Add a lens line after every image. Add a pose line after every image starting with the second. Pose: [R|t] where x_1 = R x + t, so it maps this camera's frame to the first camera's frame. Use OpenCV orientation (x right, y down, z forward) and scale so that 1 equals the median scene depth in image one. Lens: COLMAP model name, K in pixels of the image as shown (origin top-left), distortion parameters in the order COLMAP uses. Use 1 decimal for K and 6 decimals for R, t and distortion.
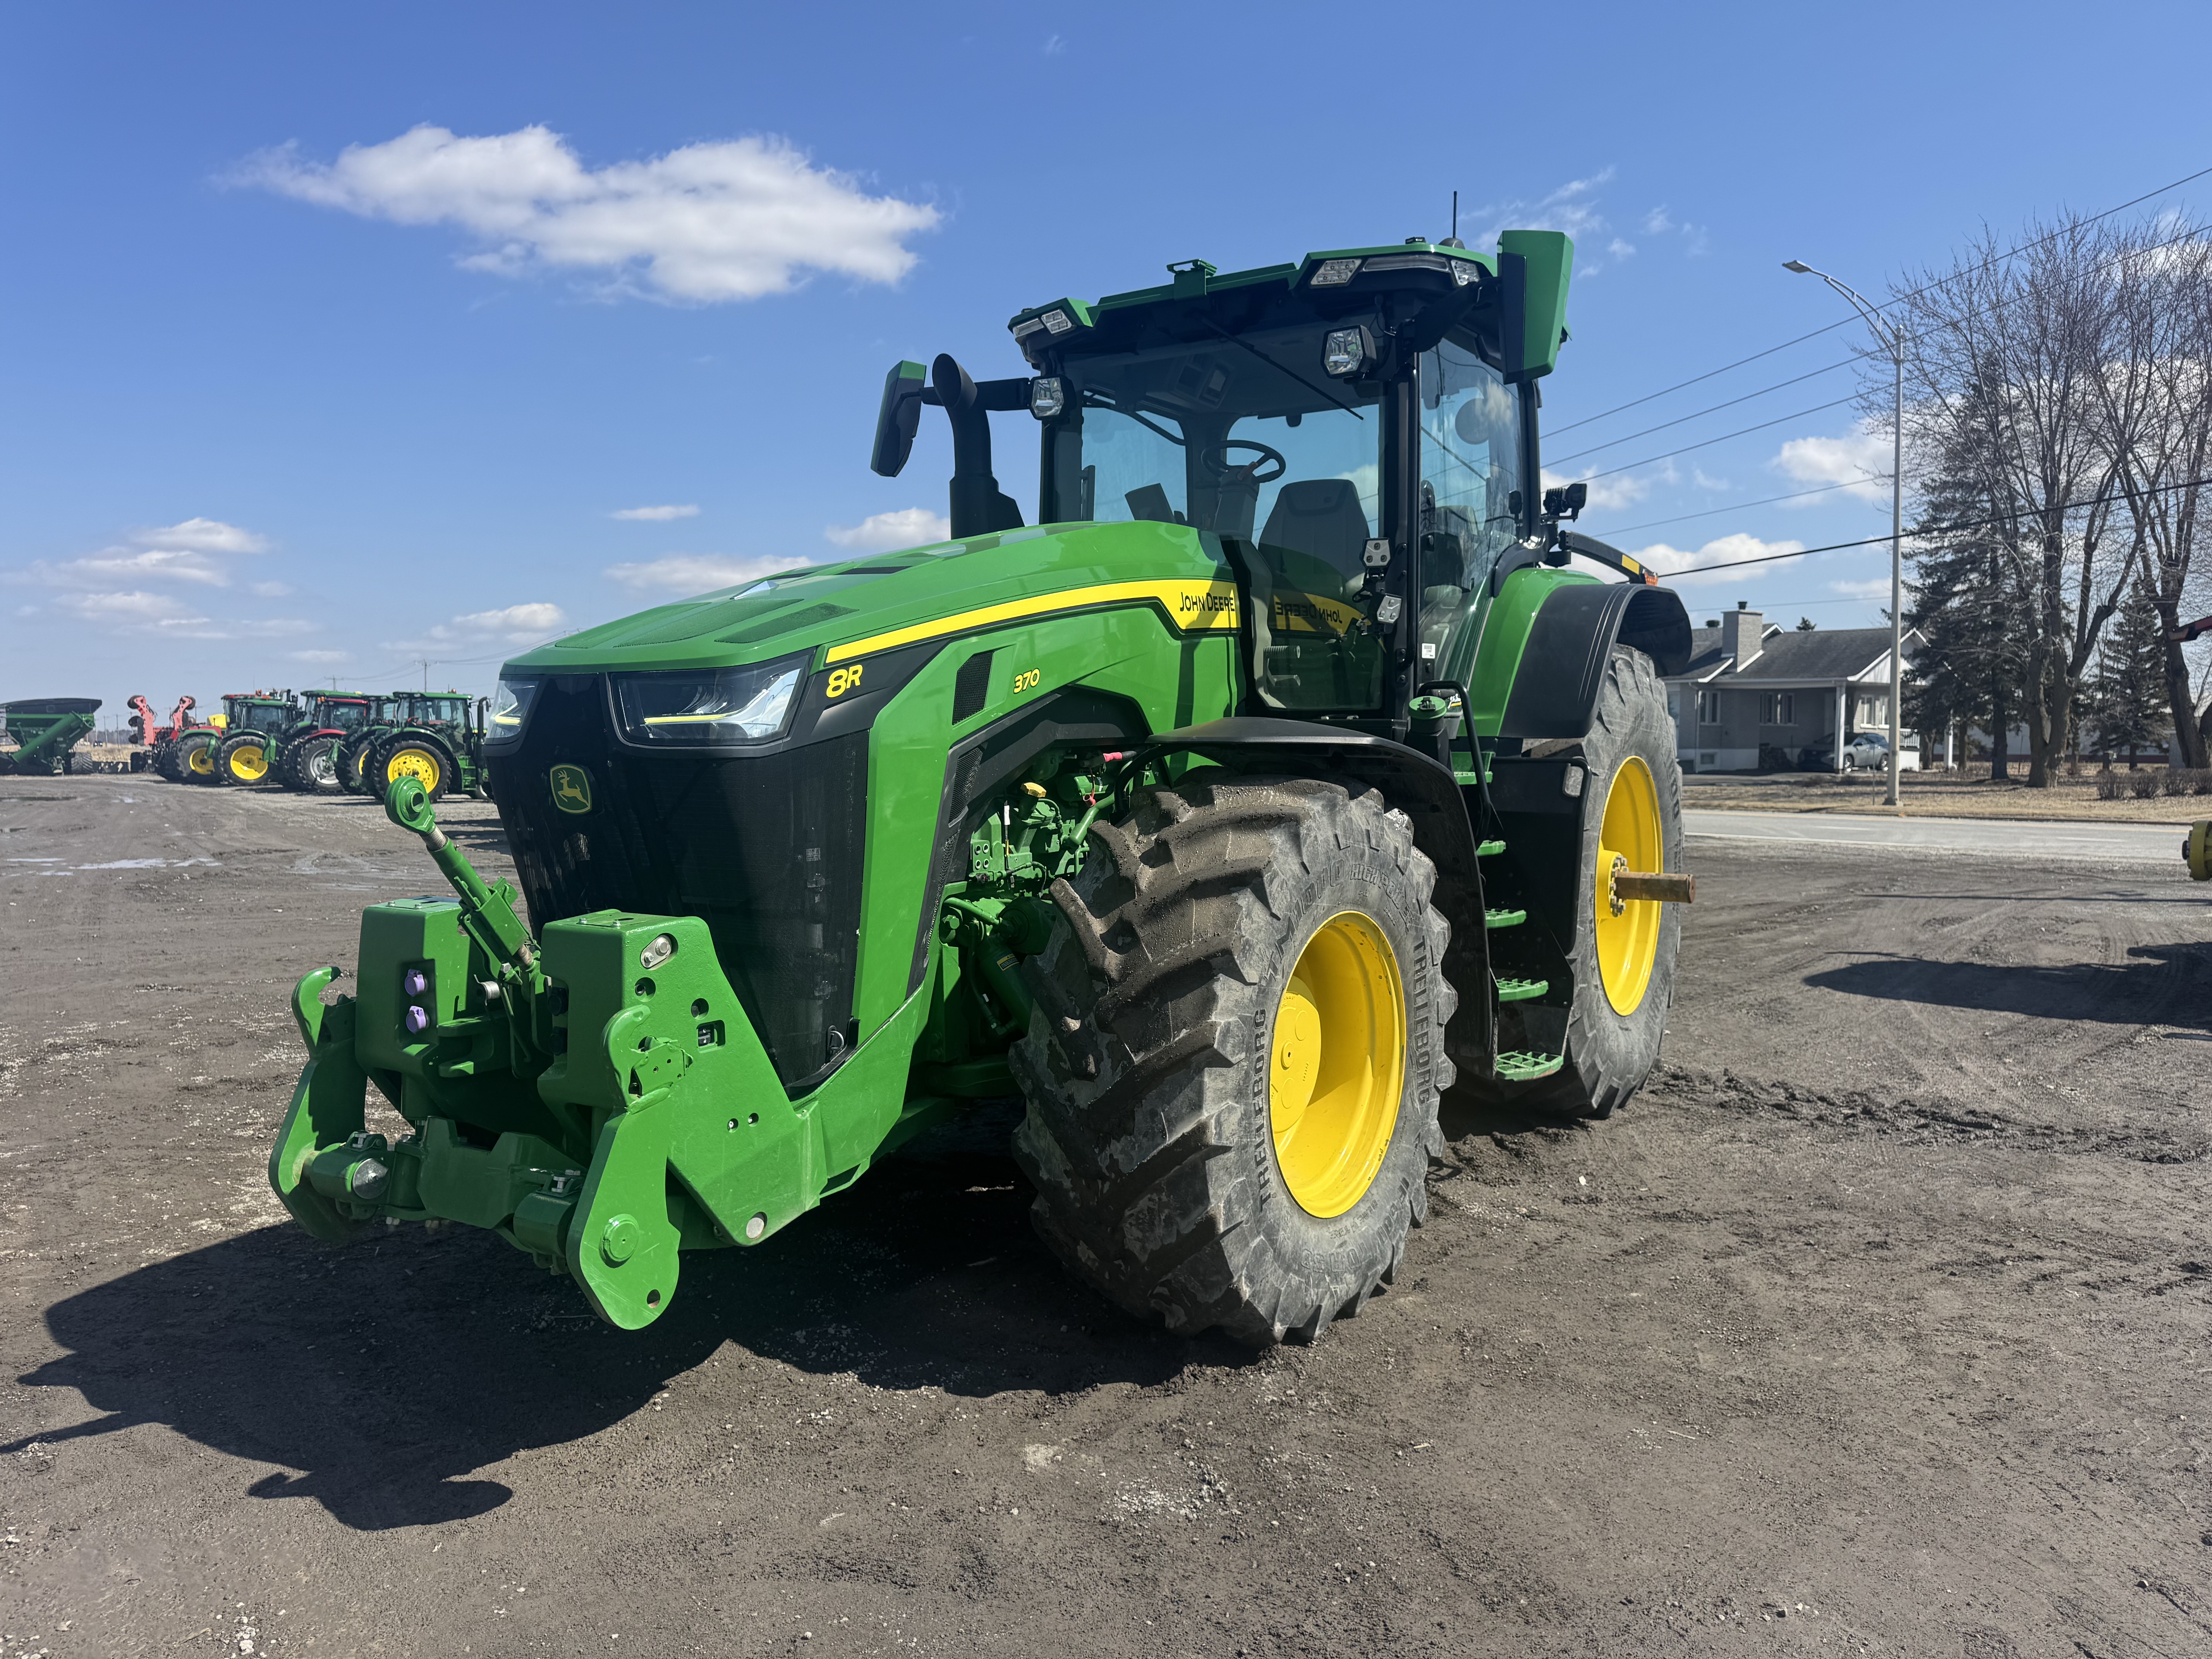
lens RADIAL K [[1558.9, 0, 1106.0], [0, 1558.9, 829.5], [0, 0, 1]] dist [0.005690, 0.000795]
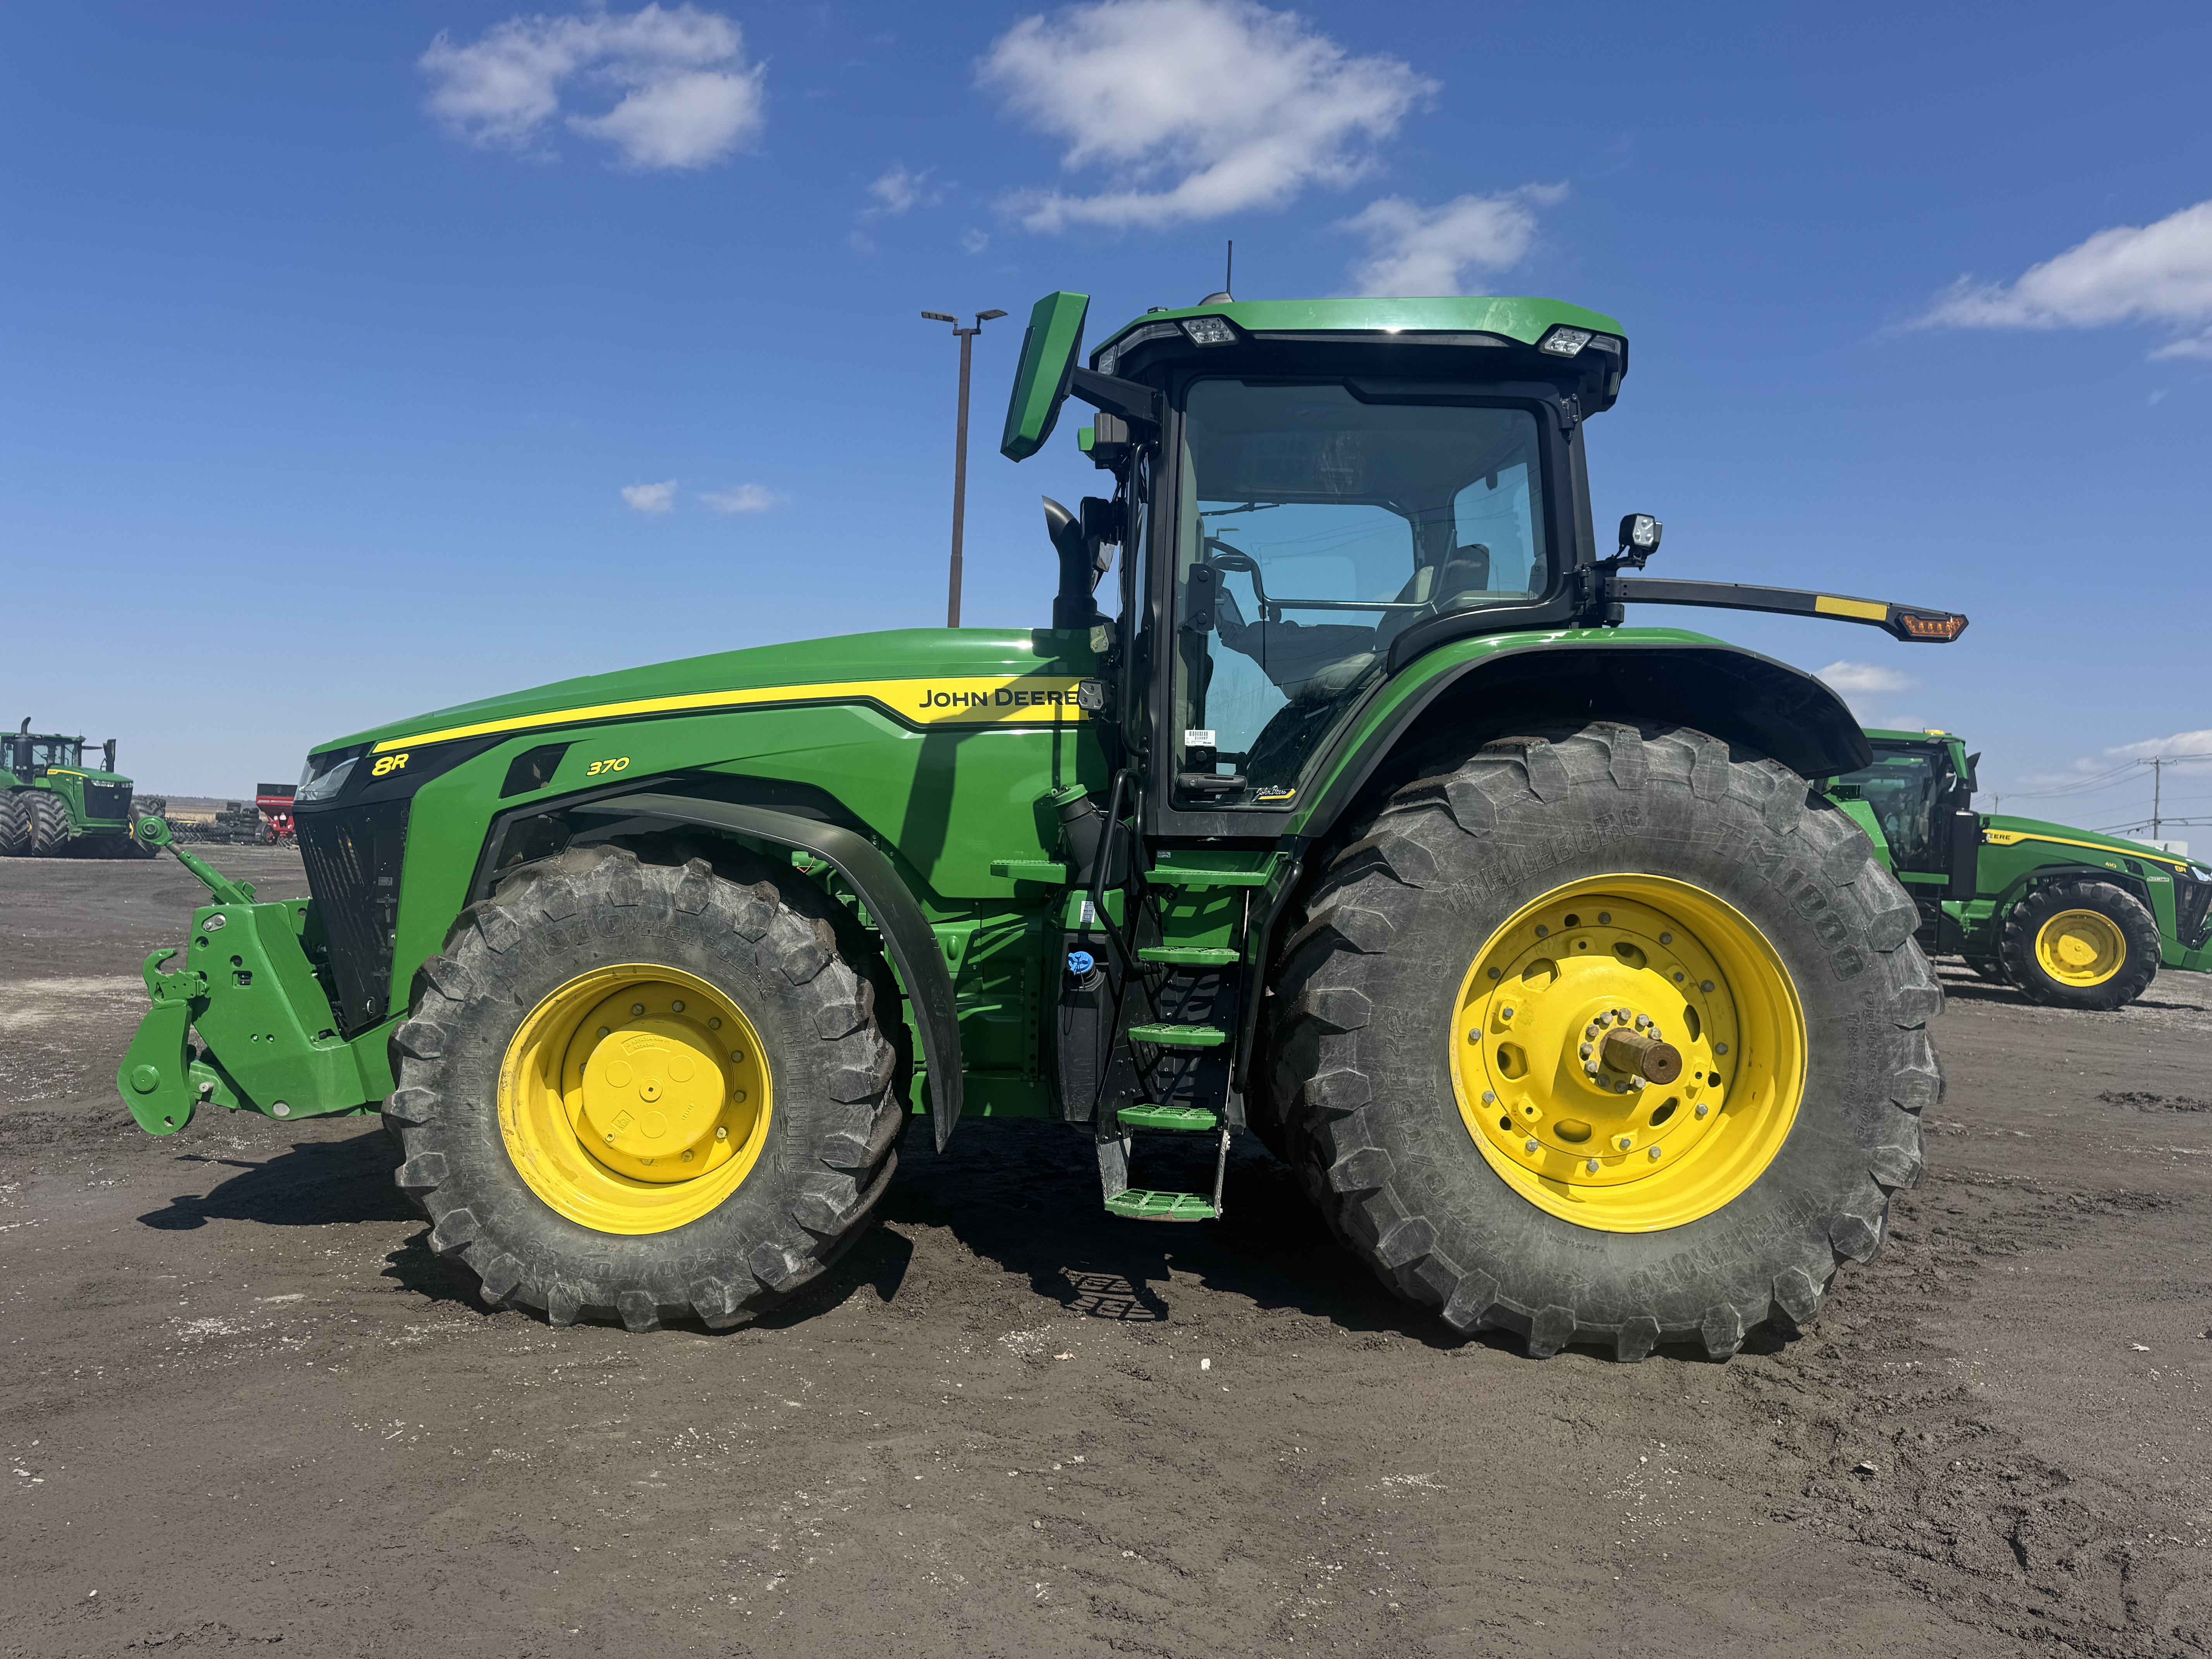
lens RADIAL K [[1568.1, 0, 1106.0], [0, 1568.1, 829.5], [0, 0, 1]] dist [0.003180, 0.000677]
pose [[0.592998, 0.024942, -0.804818, 1.407608], [-0.087114, 0.995641, -0.033331, -0.041896], [0.800478, 0.089876, 0.592585, 0.644974]]
